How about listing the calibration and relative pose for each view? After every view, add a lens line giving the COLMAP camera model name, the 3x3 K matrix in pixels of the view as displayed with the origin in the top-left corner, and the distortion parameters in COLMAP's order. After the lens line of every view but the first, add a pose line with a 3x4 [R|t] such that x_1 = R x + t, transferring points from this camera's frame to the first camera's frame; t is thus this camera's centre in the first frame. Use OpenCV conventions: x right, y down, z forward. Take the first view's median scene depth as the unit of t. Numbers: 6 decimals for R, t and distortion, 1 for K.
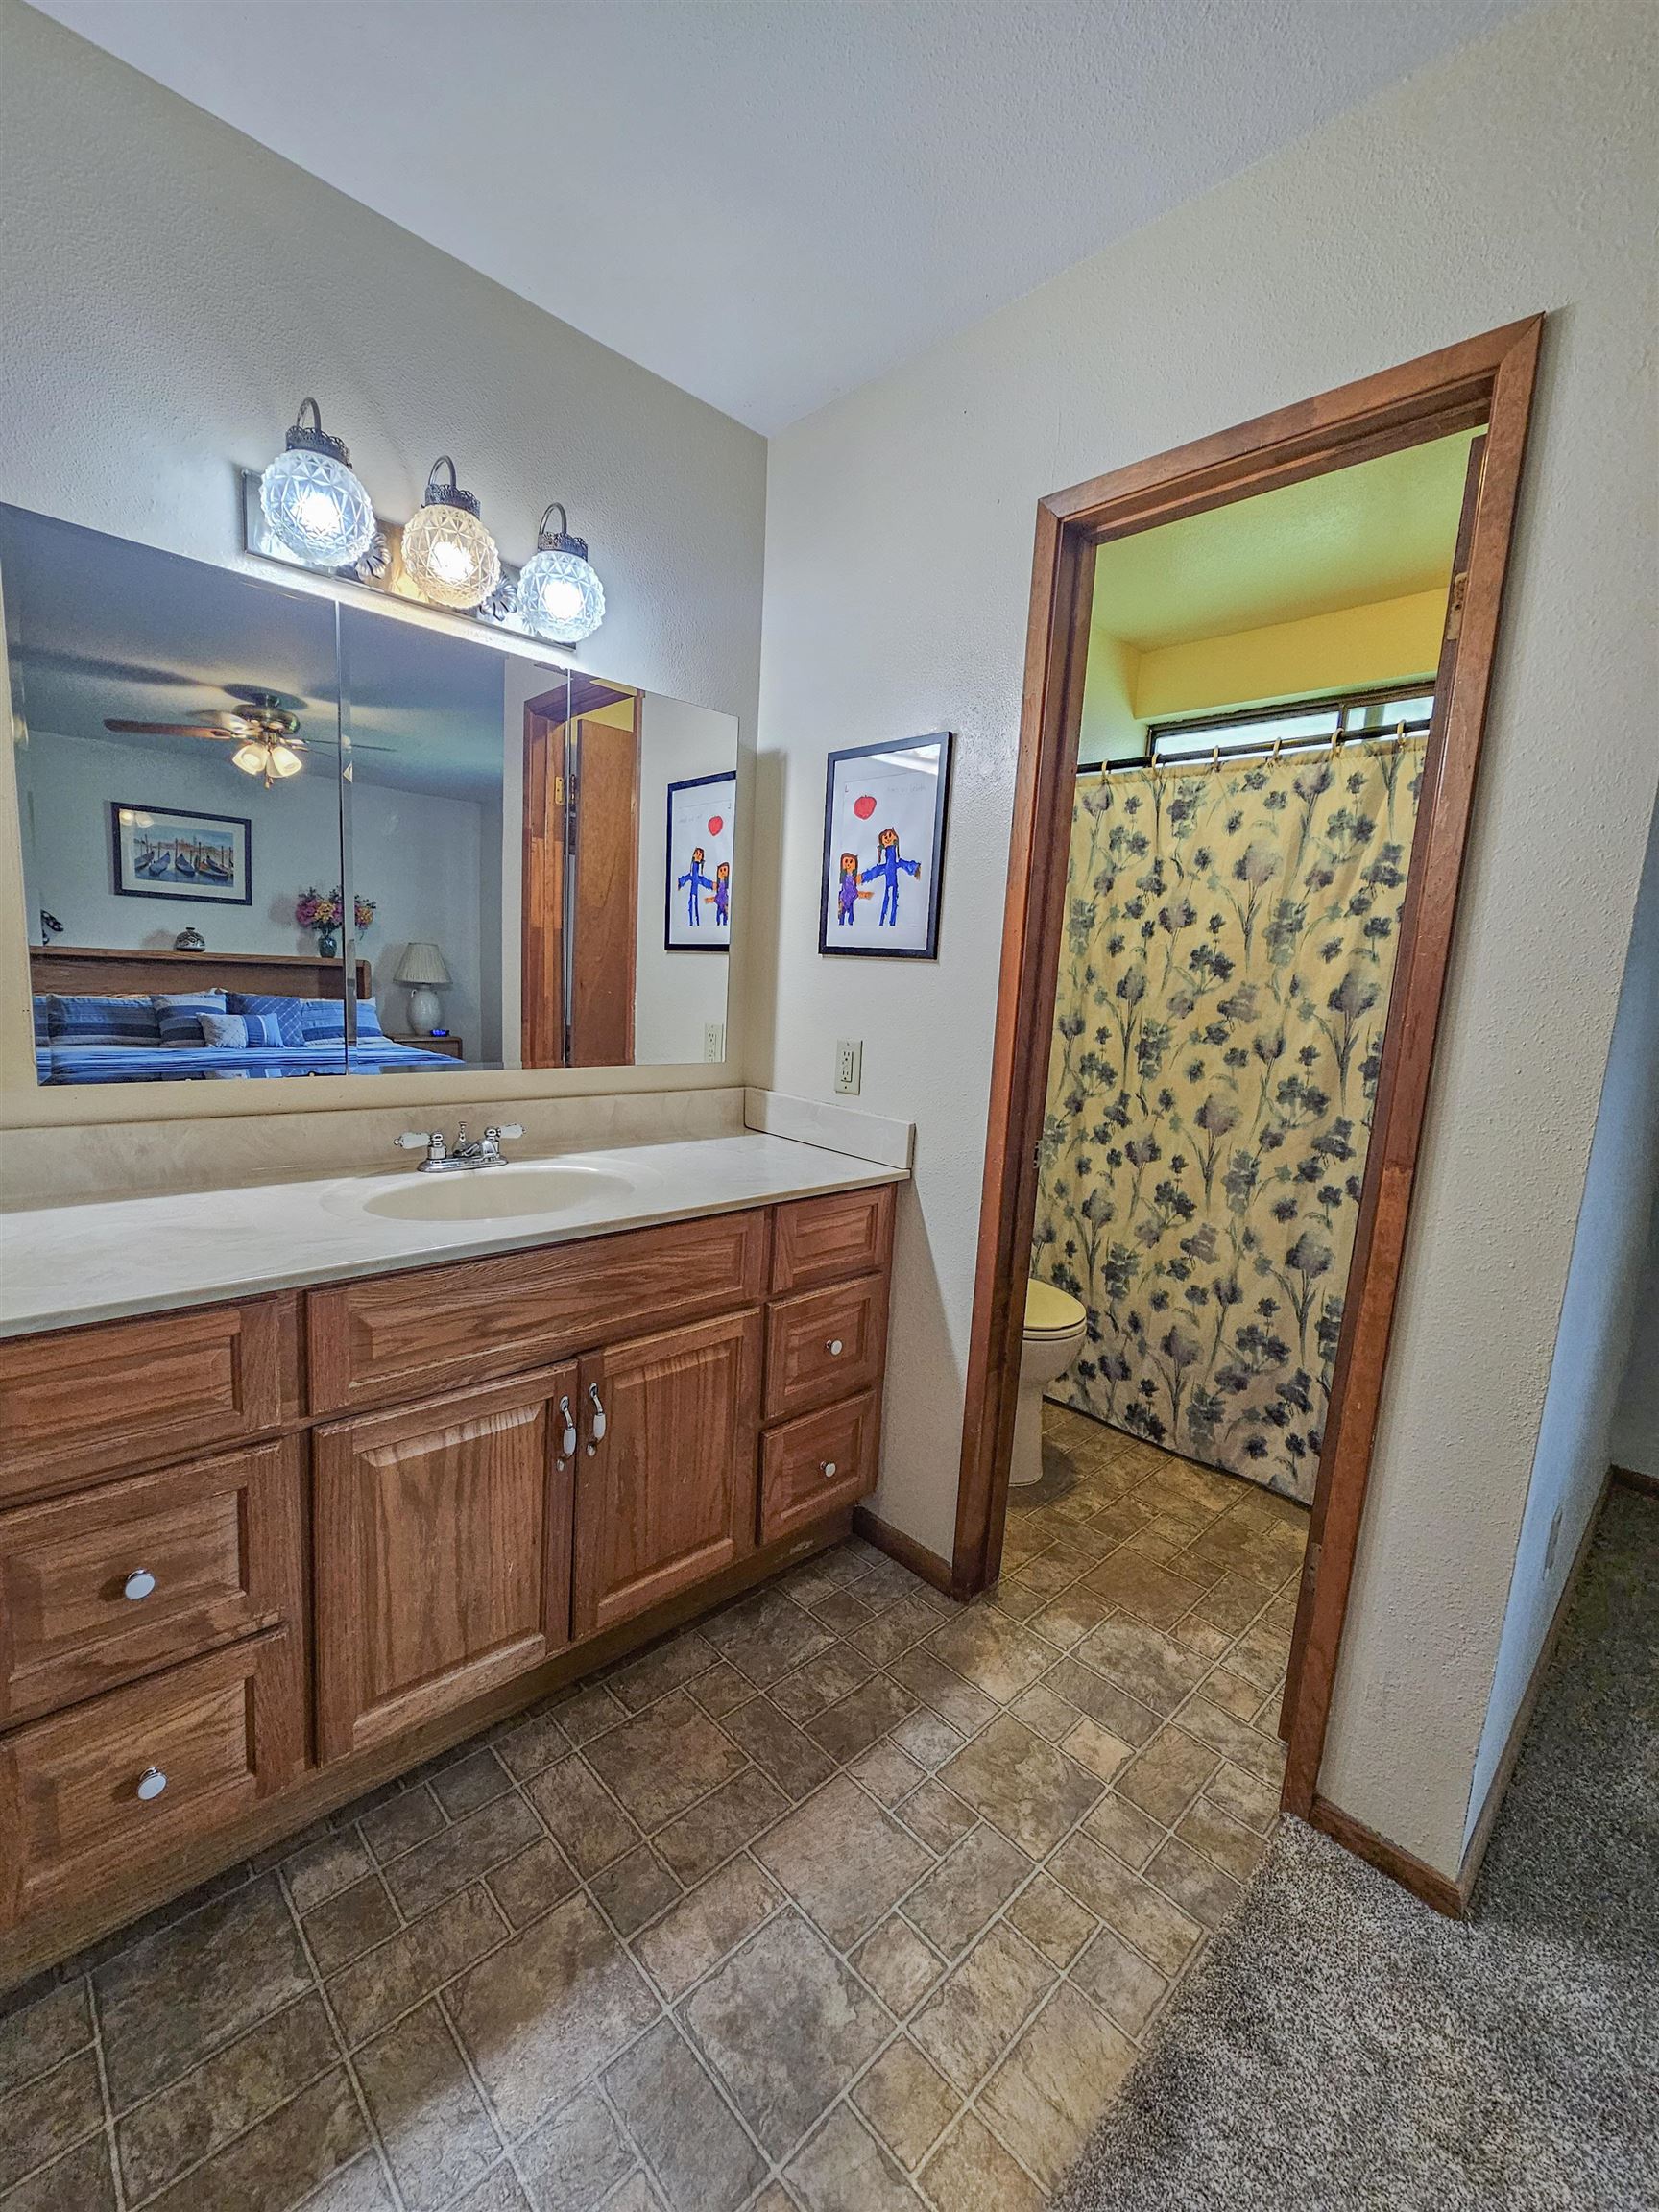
lens RADIAL K [[909.0, 0, 808.9], [0, 909.0, 1118.8], [0, 0, 1]] dist [-0.006746, 0.004227]
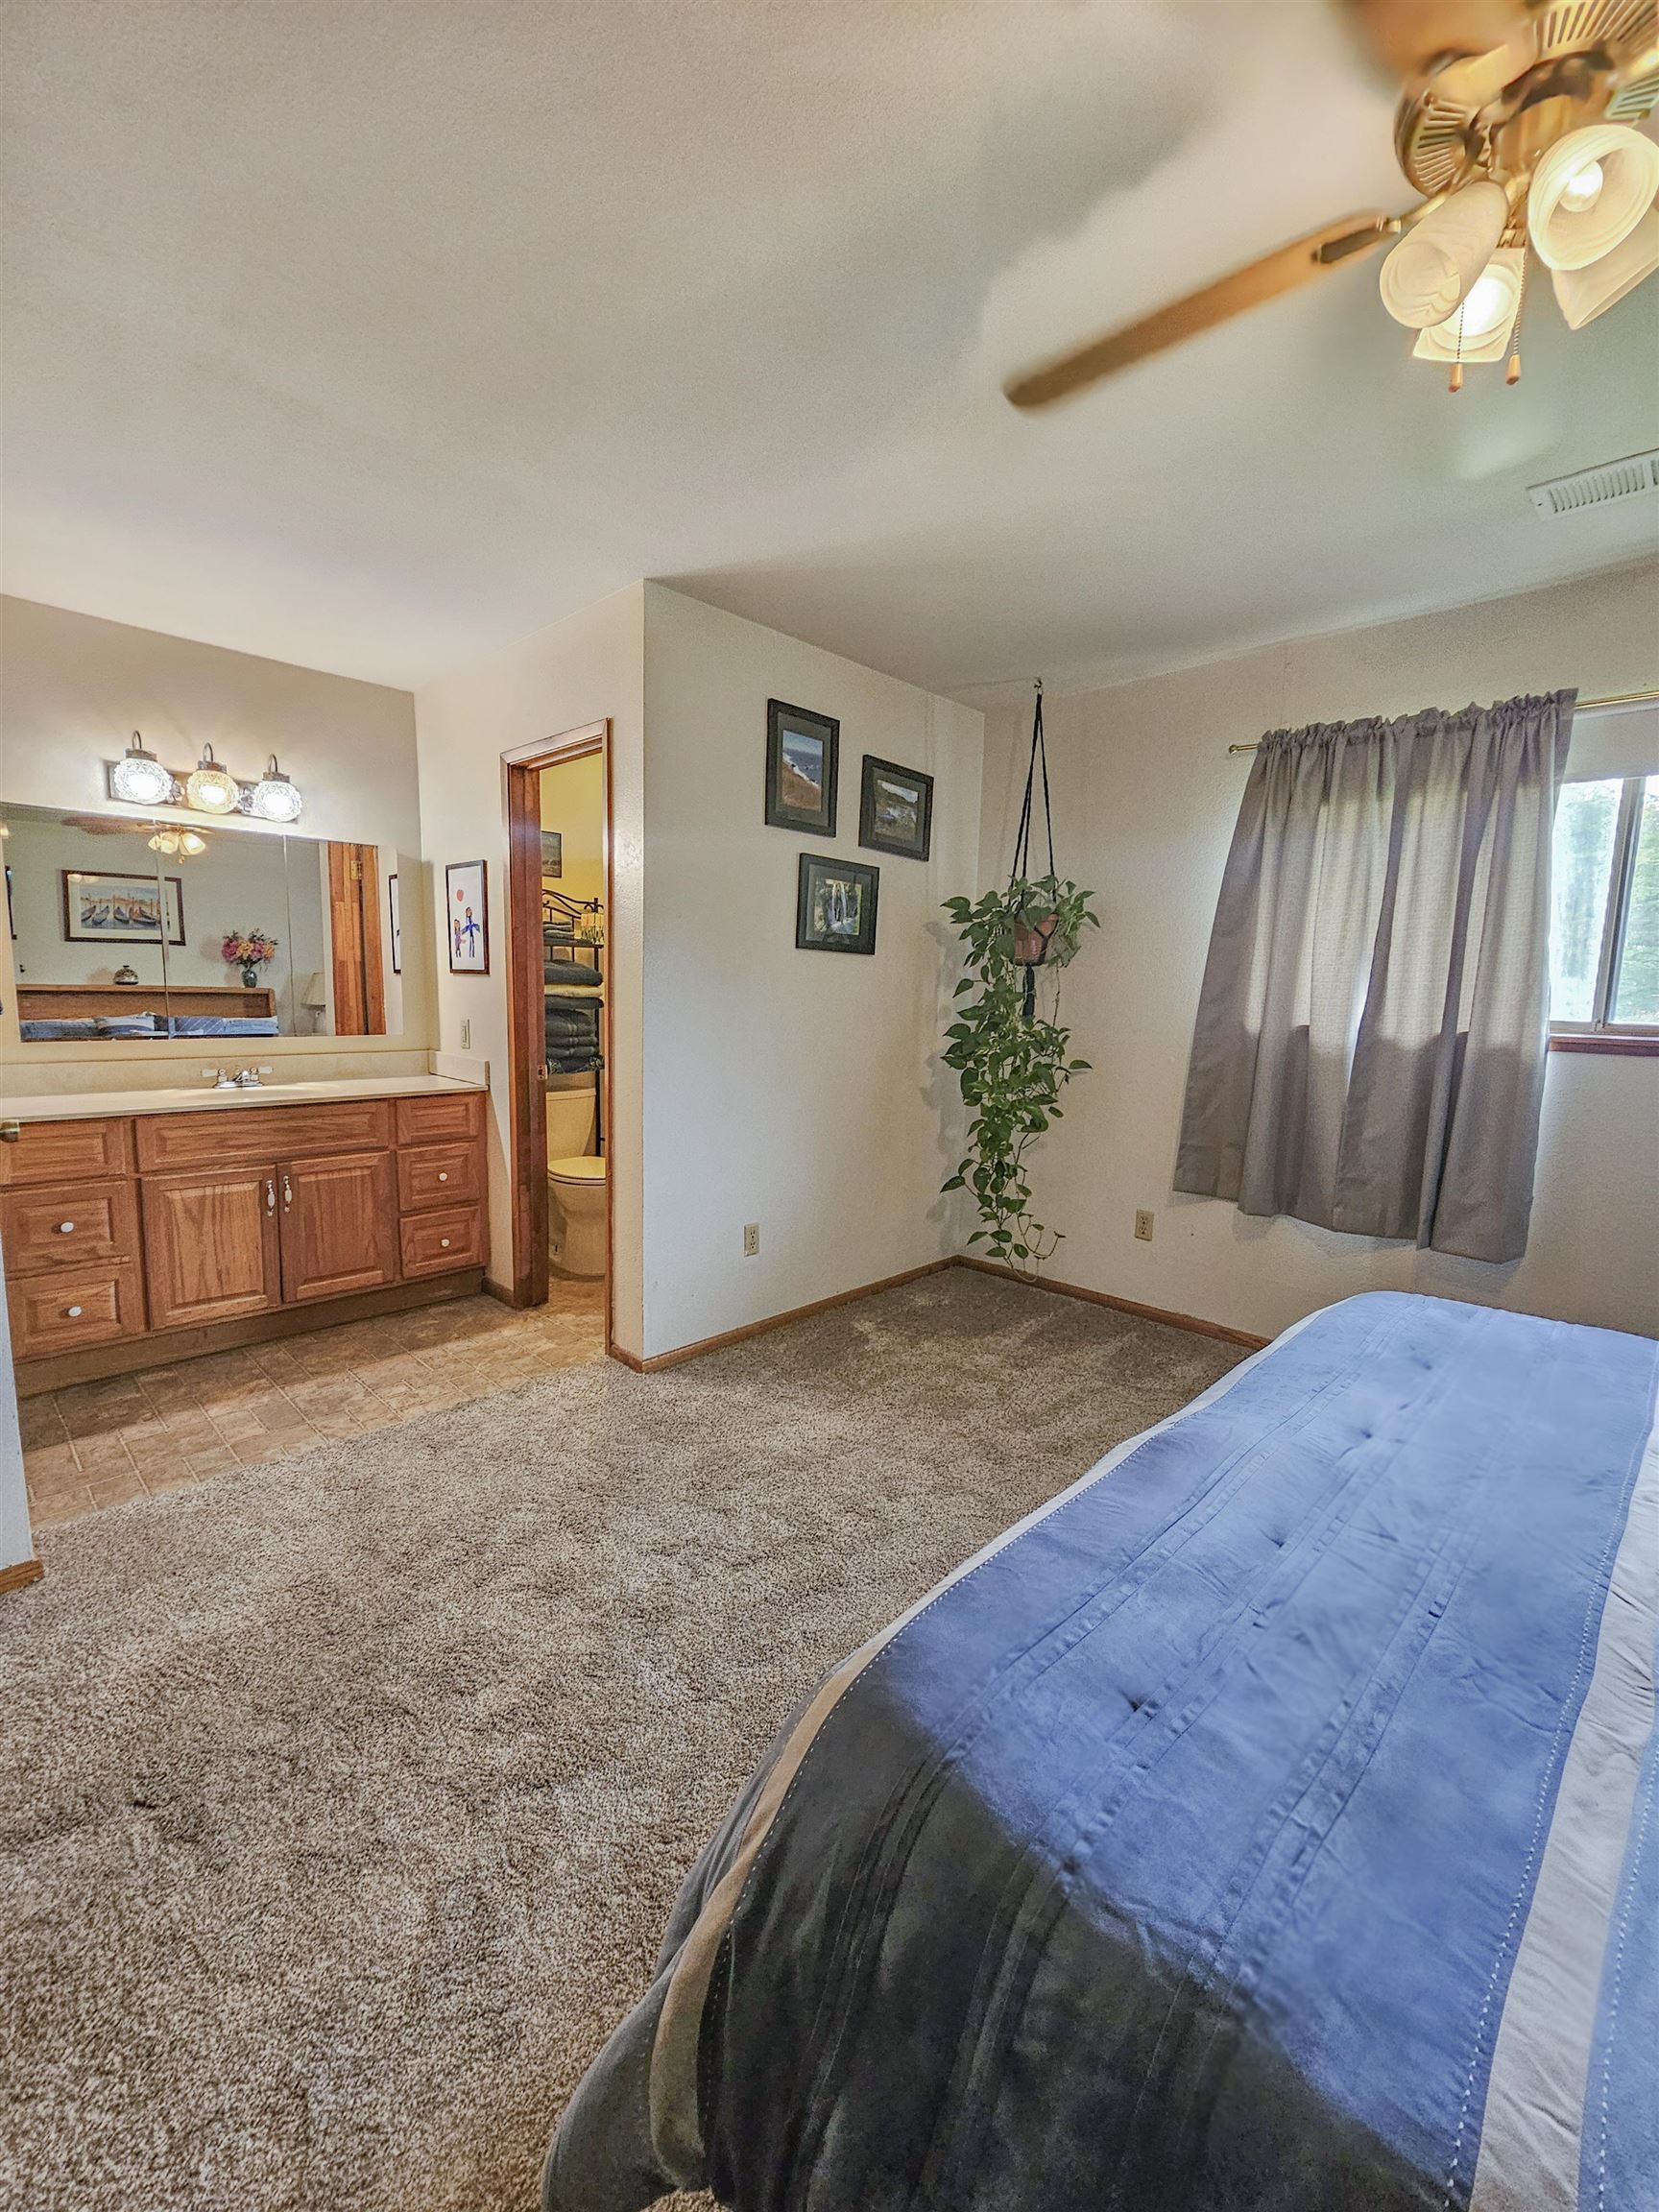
lens RADIAL K [[909.0, 0, 809.4], [0, 909.0, 1116.6], [0, 0, 1]] dist [-0.006746, 0.004227]
pose [[0.999011, -0.036493, 0.025403, 0.929034], [0.036903, 0.999193, -0.015863, 0.223608], [-0.024804, 0.016785, 0.999551, -1.153553]]
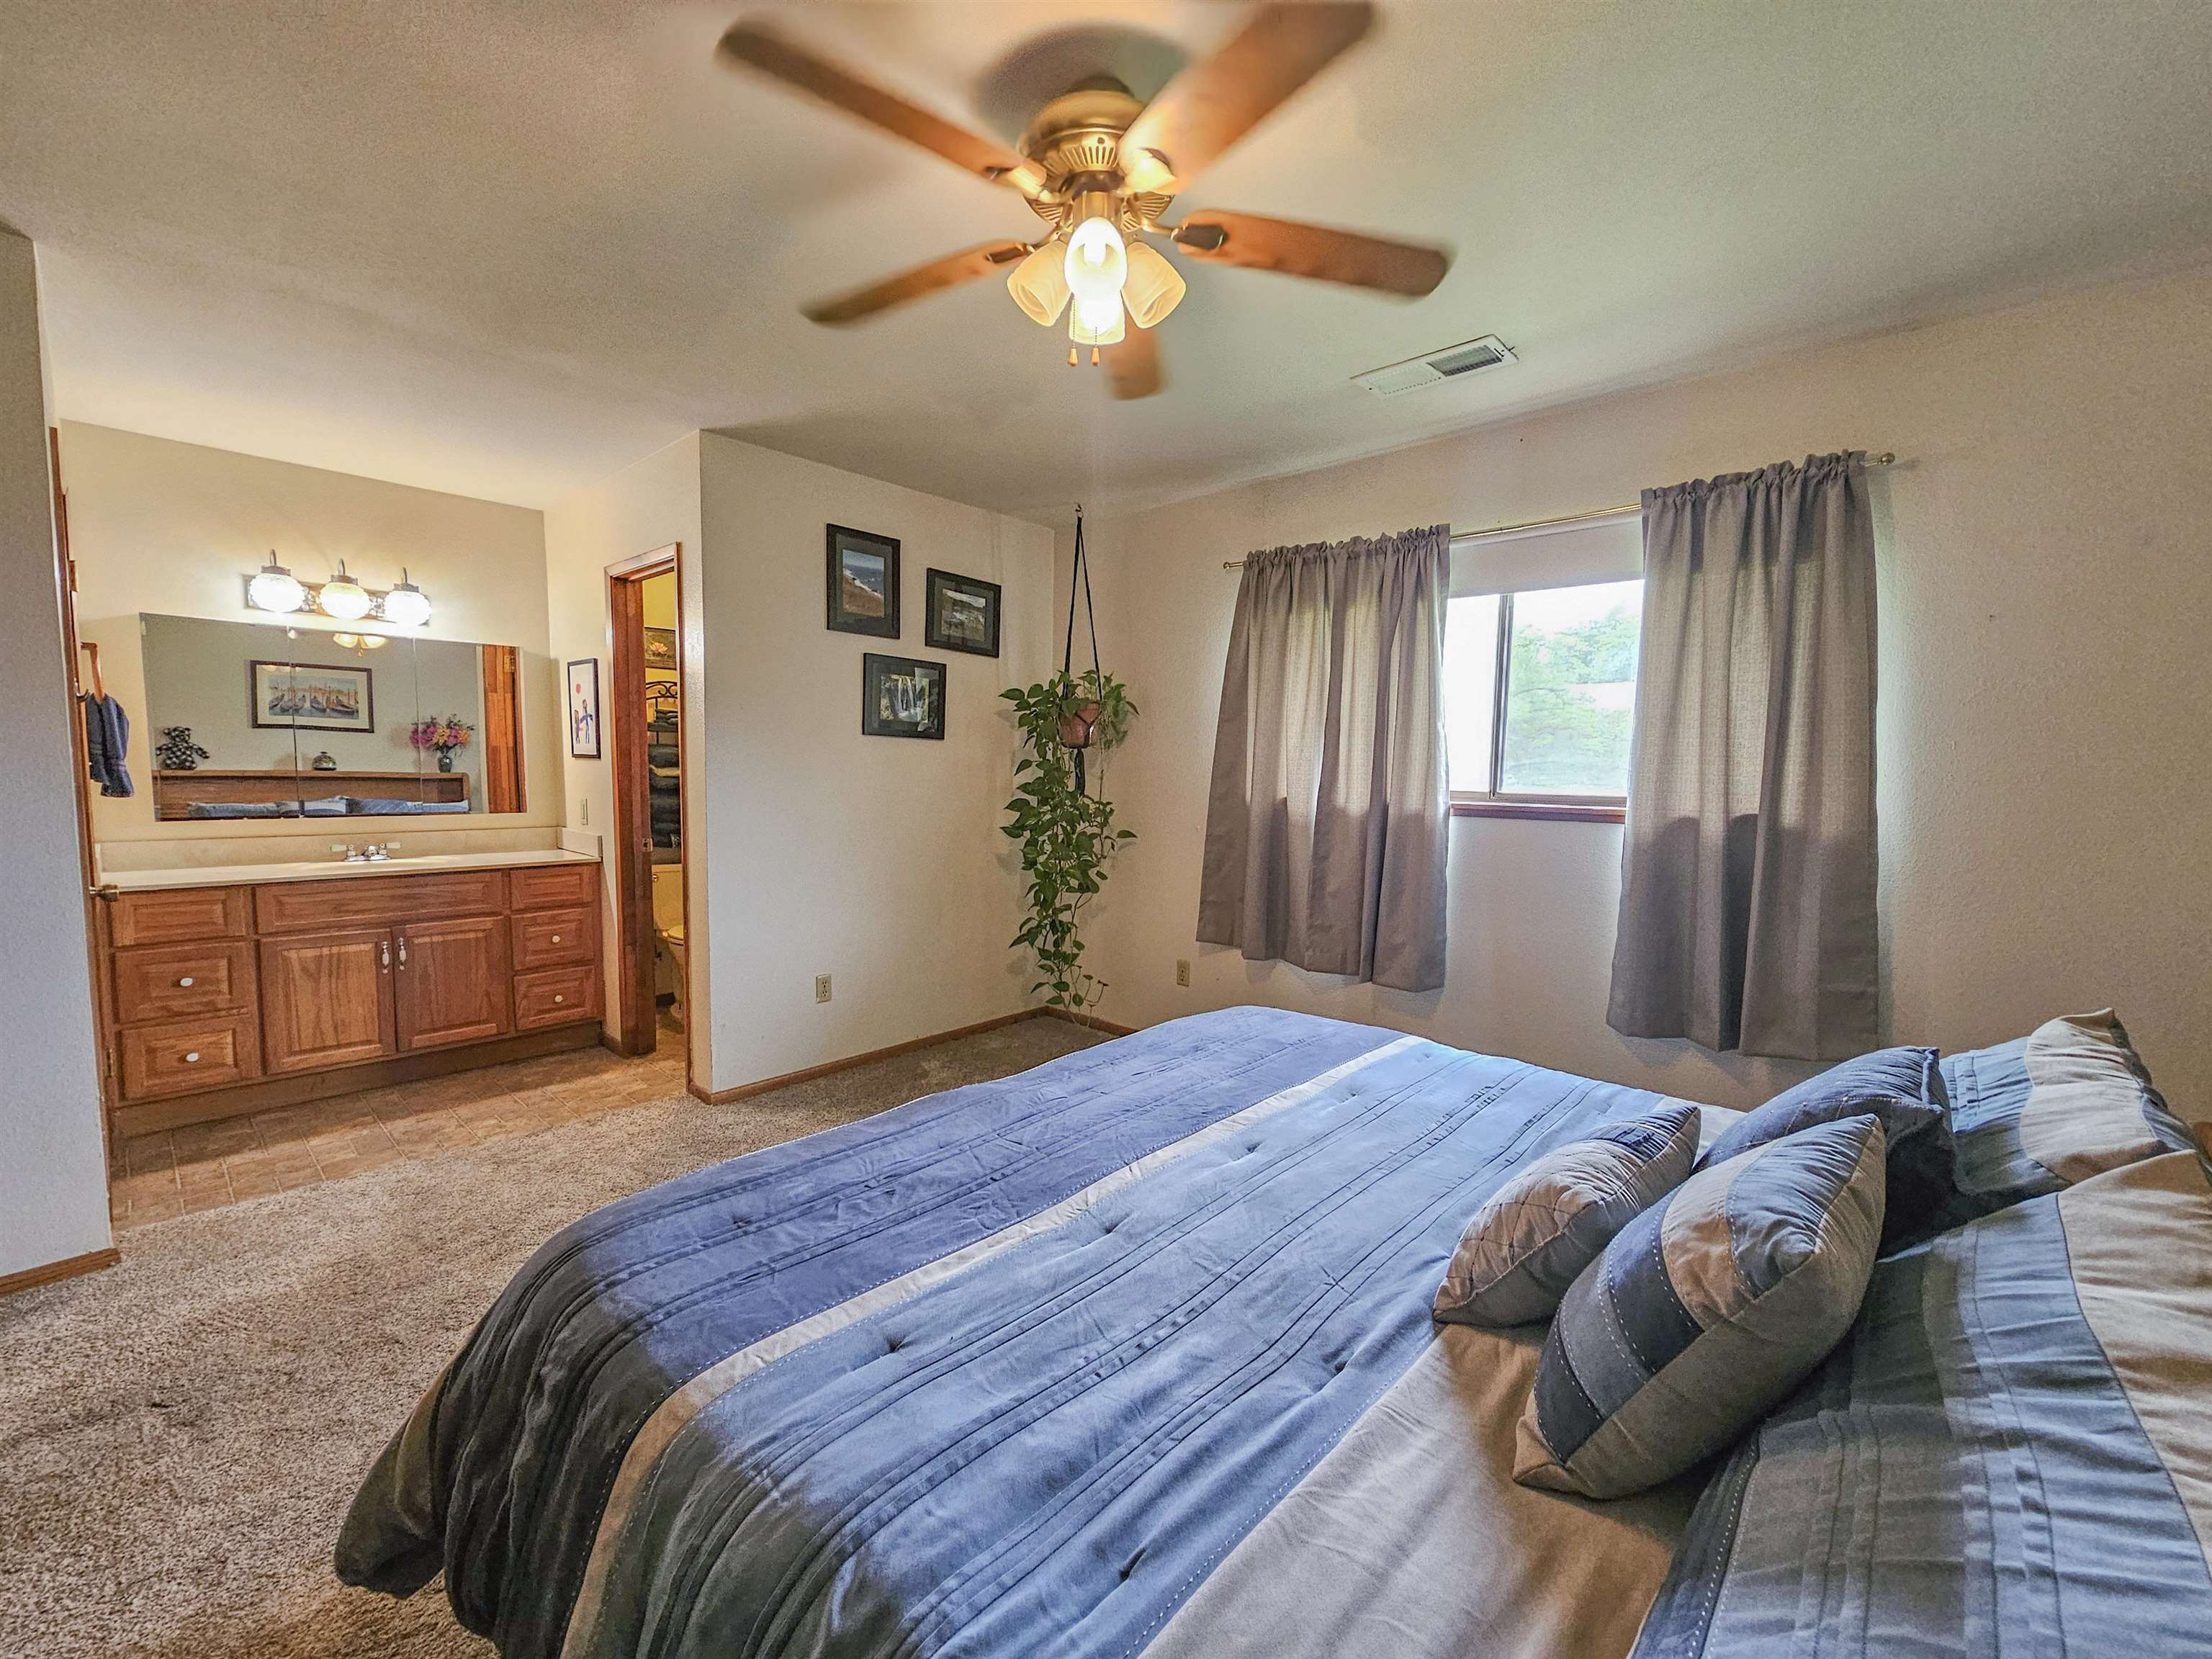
lens RADIAL K [[909.0, 0, 1096.1], [0, 909.0, 860.9], [0, 0, 1]] dist [-0.006746, 0.004227]
pose [[0.996913, -0.046202, 0.063487, 1.435336], [0.049732, 0.997236, -0.055193, 0.303720], [-0.060762, 0.058180, 0.996455, -1.503949]]
